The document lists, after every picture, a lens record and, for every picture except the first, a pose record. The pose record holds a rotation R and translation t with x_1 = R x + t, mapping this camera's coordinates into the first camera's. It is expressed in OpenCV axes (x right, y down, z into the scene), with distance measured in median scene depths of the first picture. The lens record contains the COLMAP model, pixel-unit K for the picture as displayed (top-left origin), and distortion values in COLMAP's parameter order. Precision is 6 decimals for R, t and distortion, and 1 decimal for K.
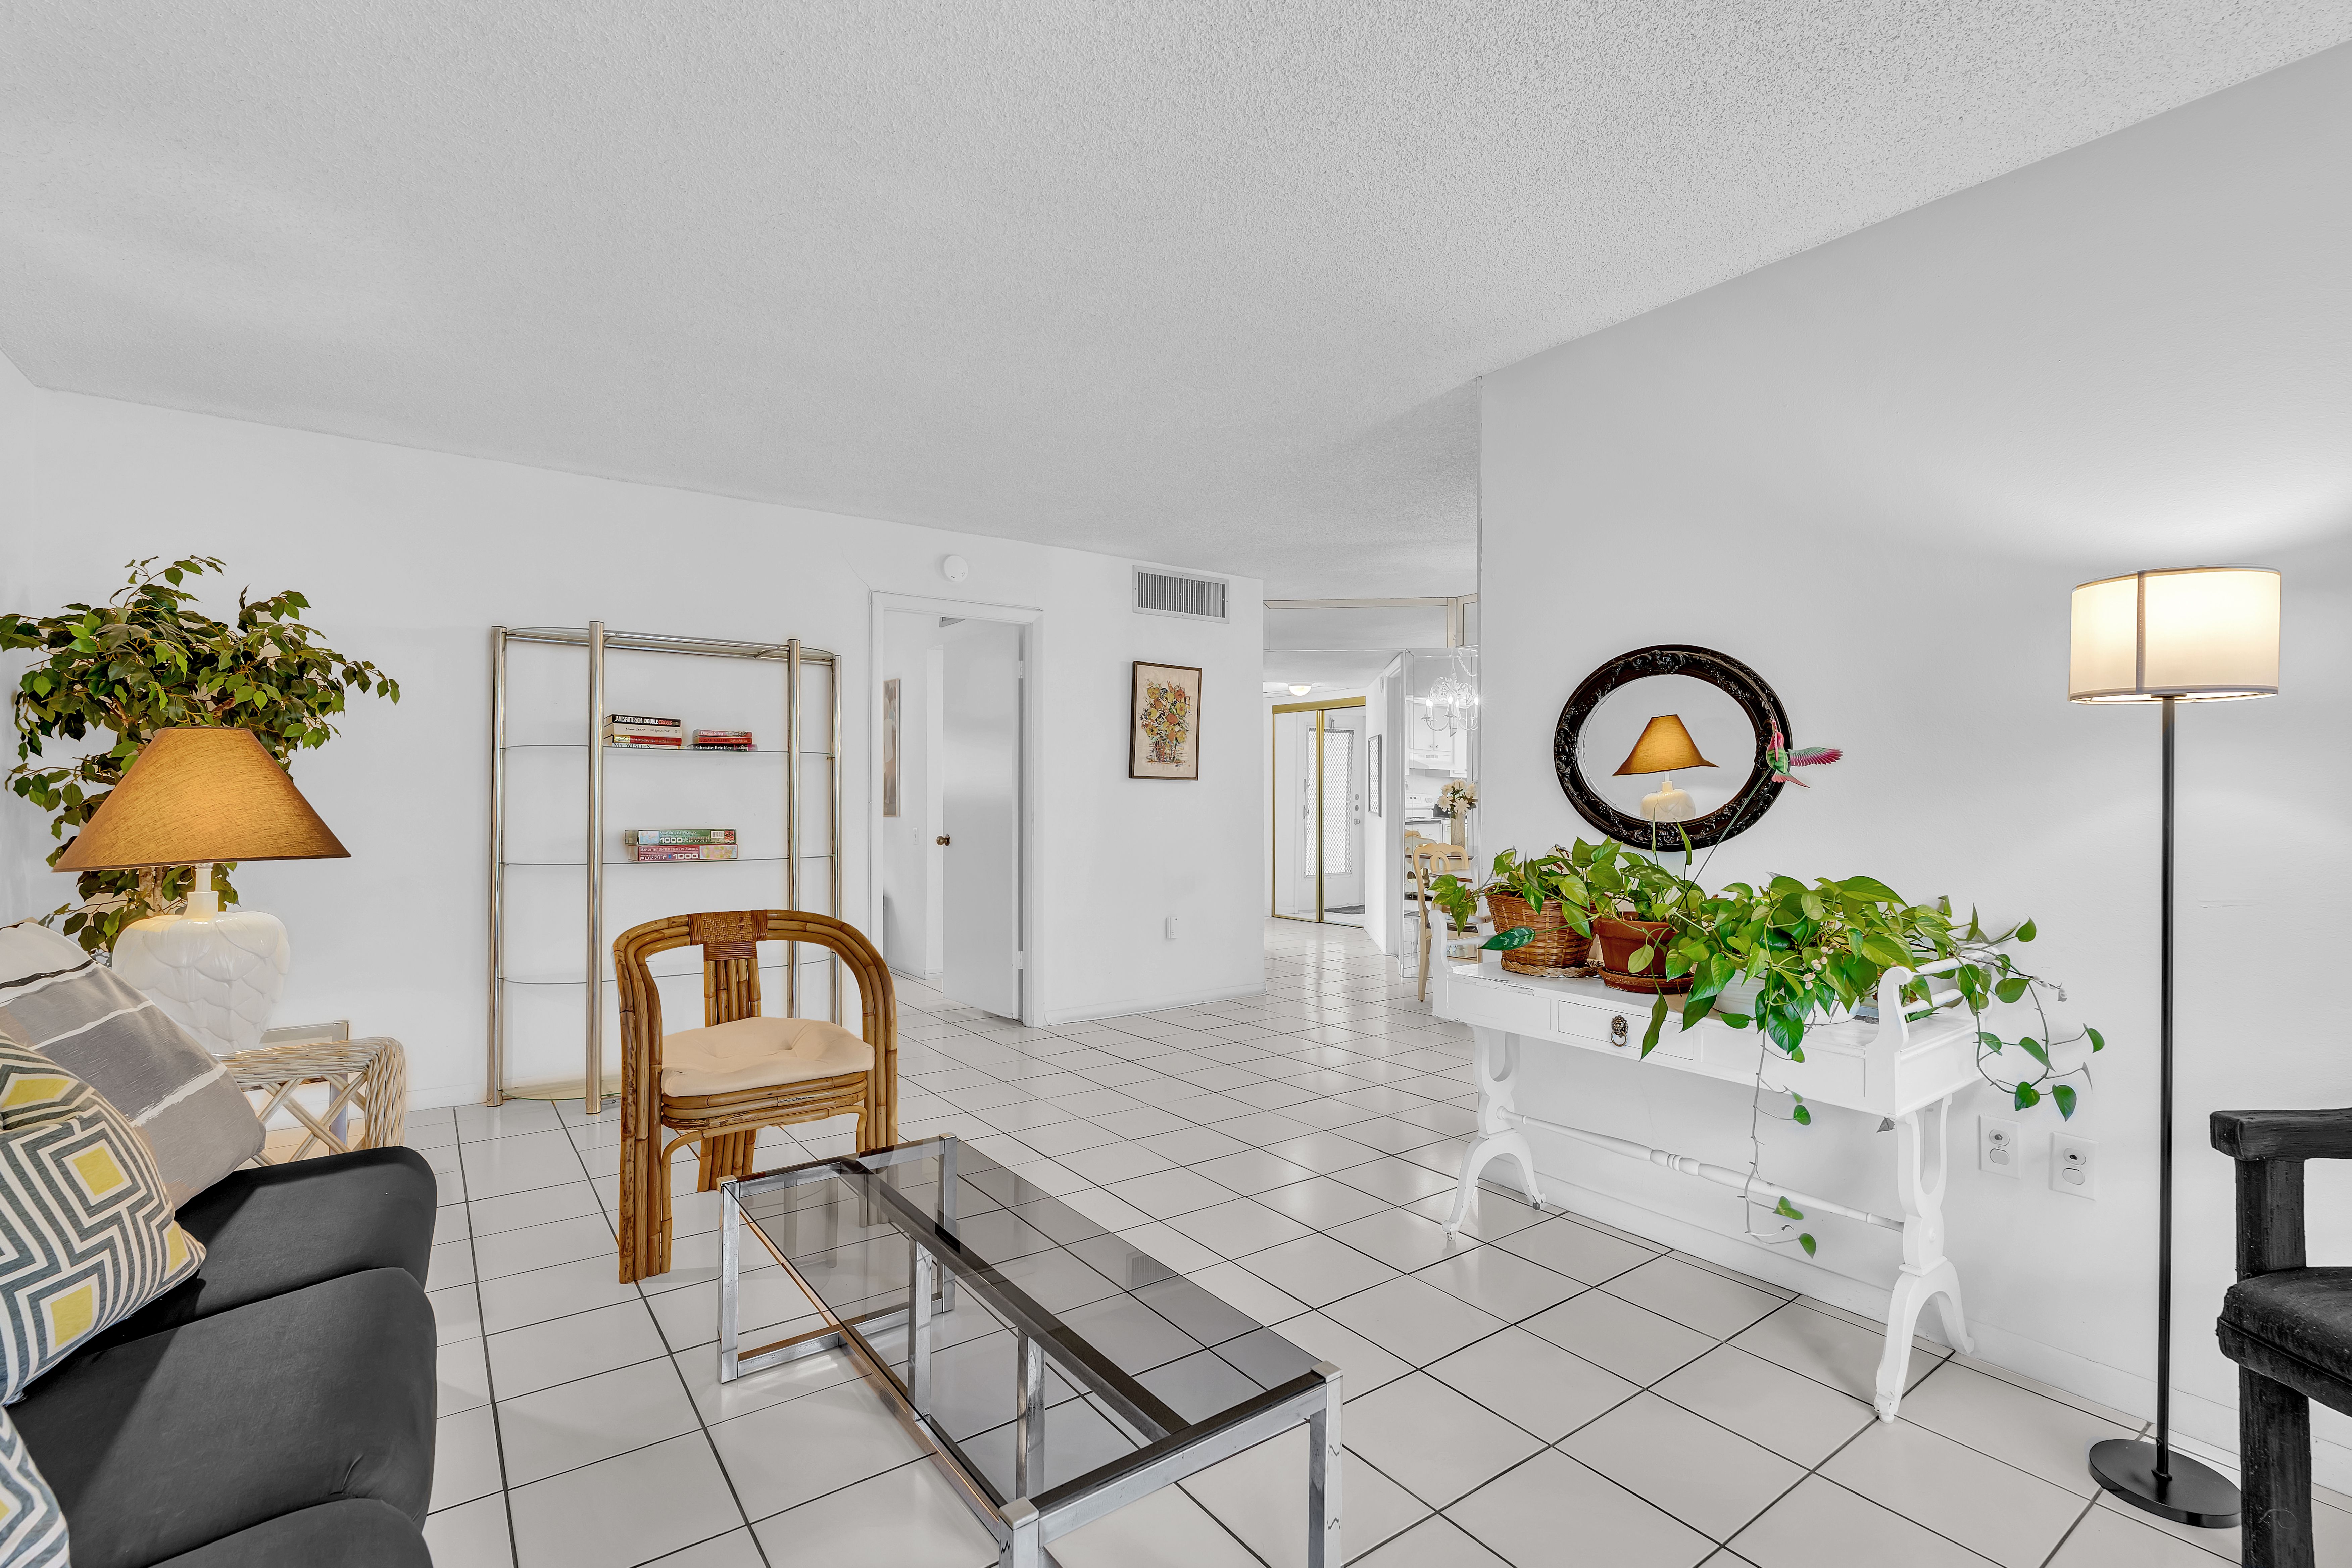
lens RADIAL K [[1059.0, 0, 1182.4], [0, 1059.0, 790.6], [0, 0, 1]] dist [-0.007892, 0.003865]
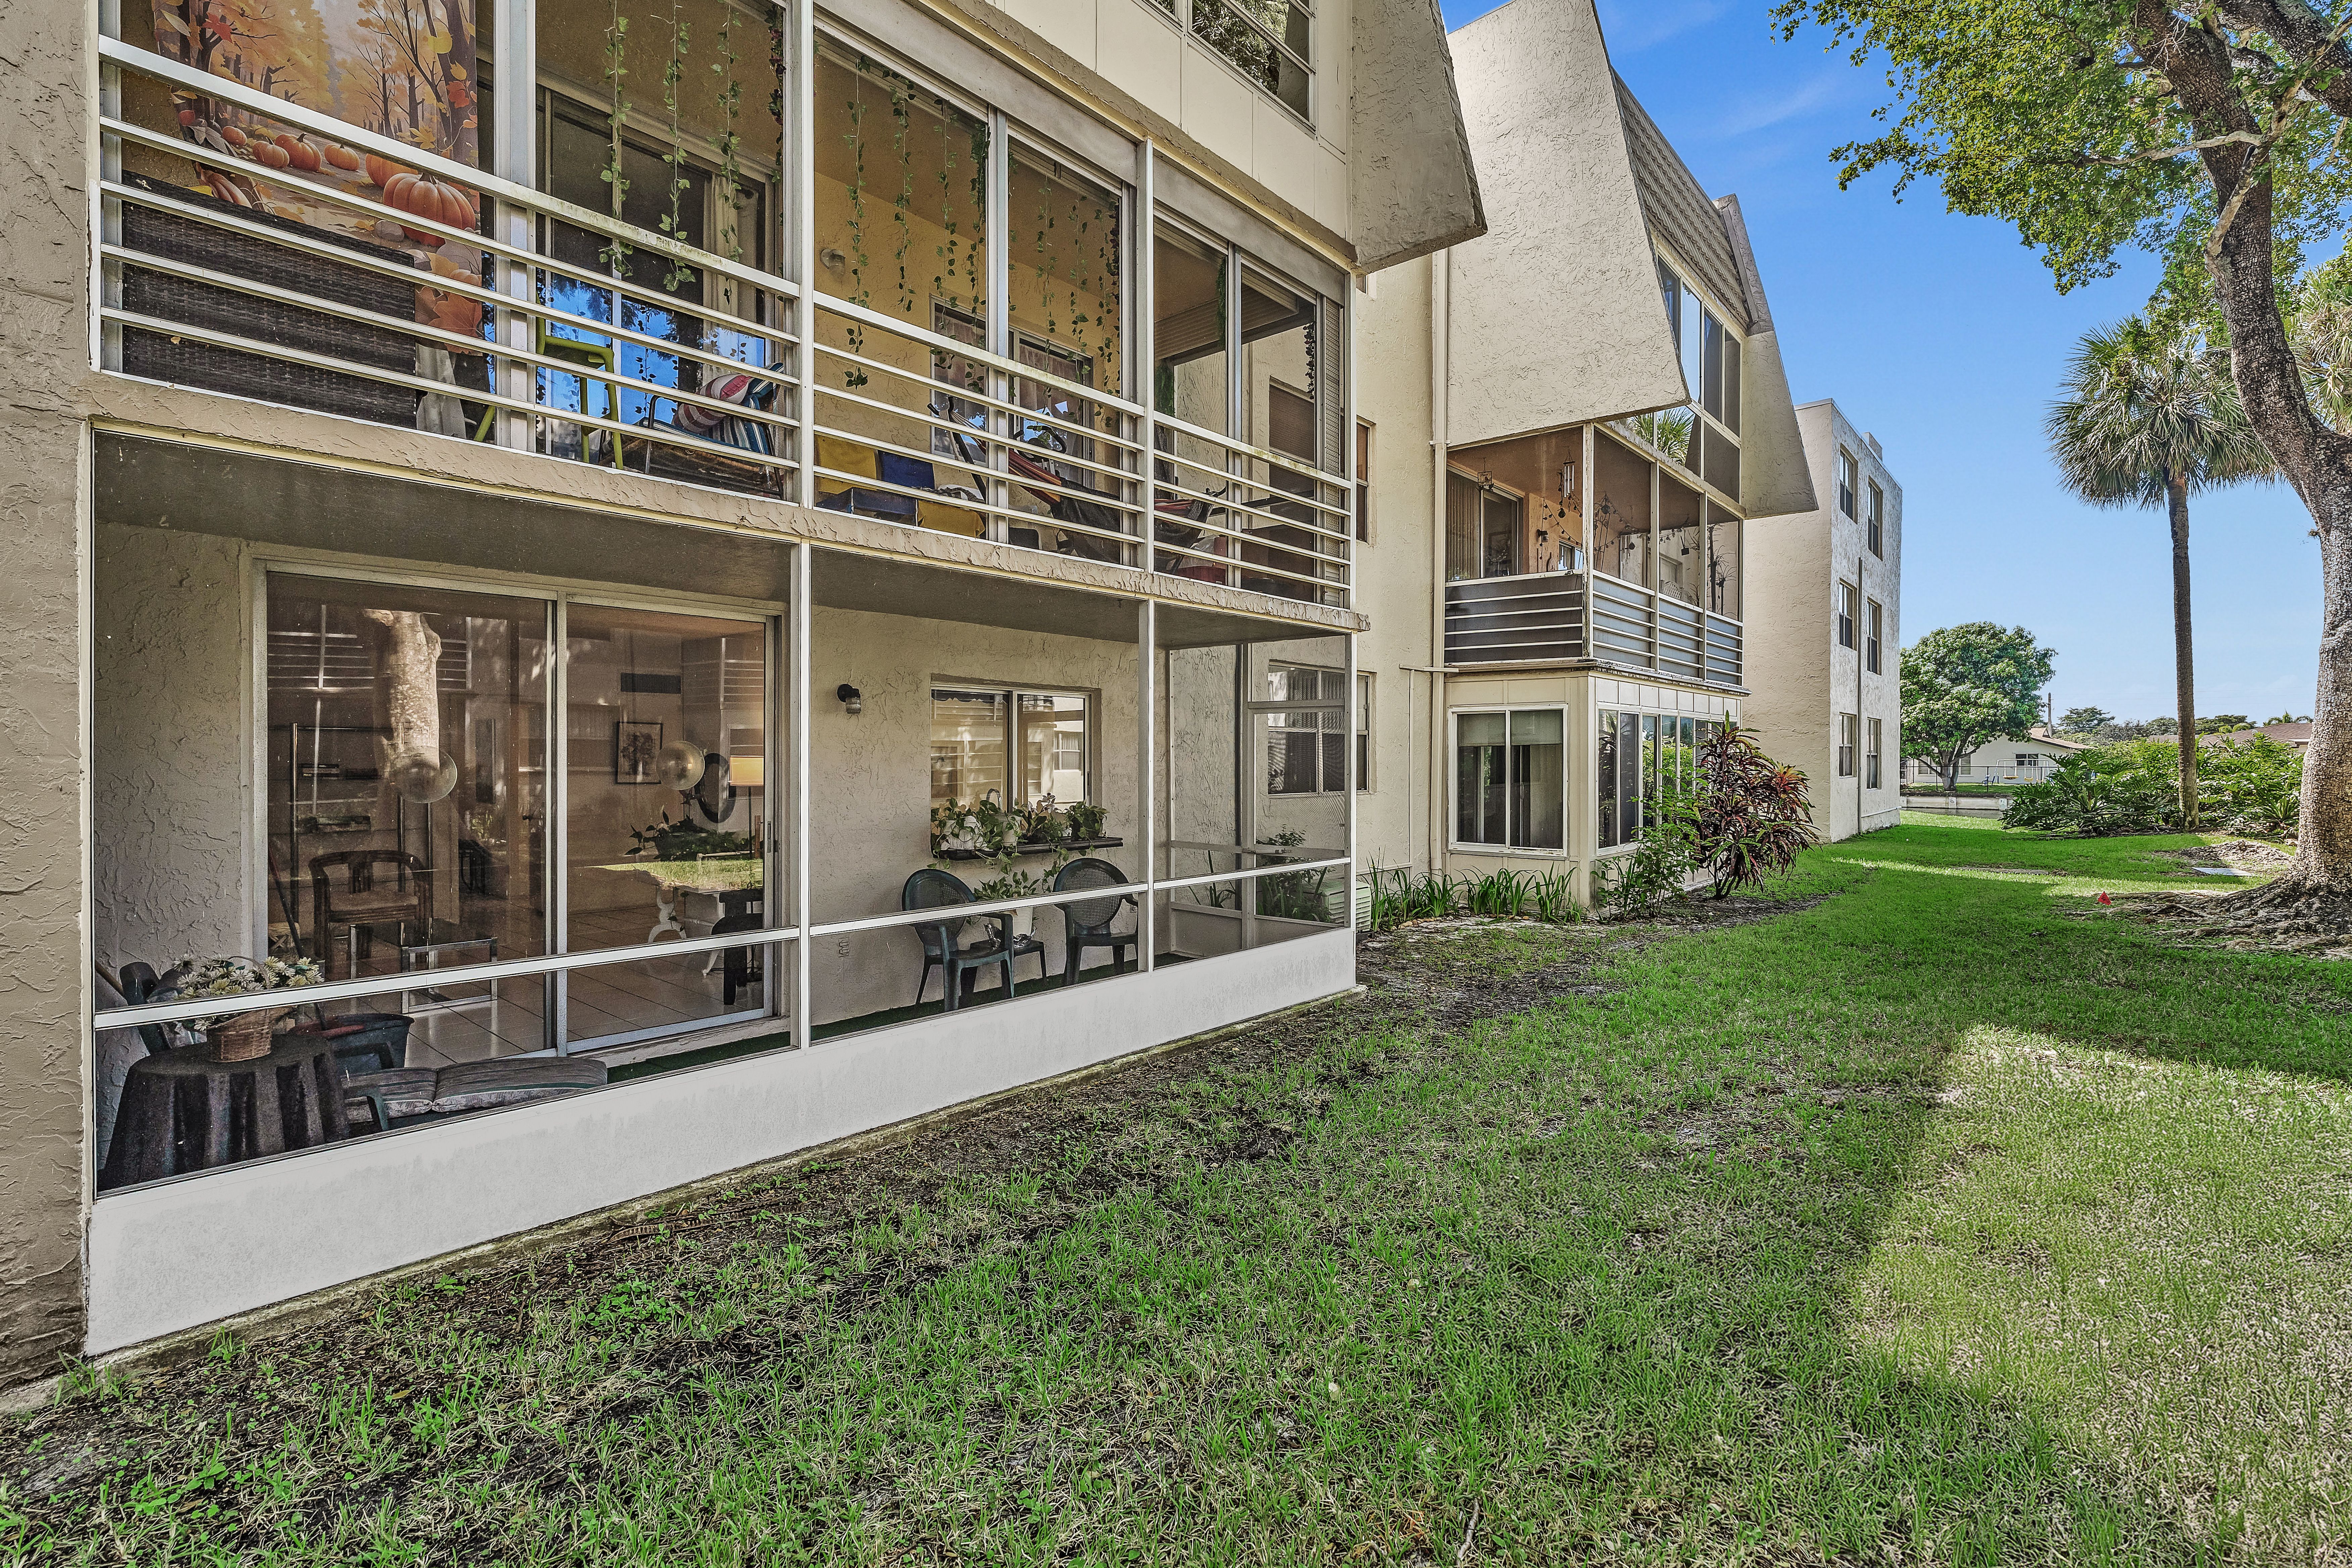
lens RADIAL K [[1045.6, 0, 1170.0], [0, 1045.6, 770.2], [0, 0, 1]] dist [-0.002491, -0.000406]
pose [[0.979003, -0.003574, 0.203816, 1.009431], [-0.000975, 0.999753, 0.022216, -0.144494], [-0.203845, -0.021948, 0.978757, -1.936754]]
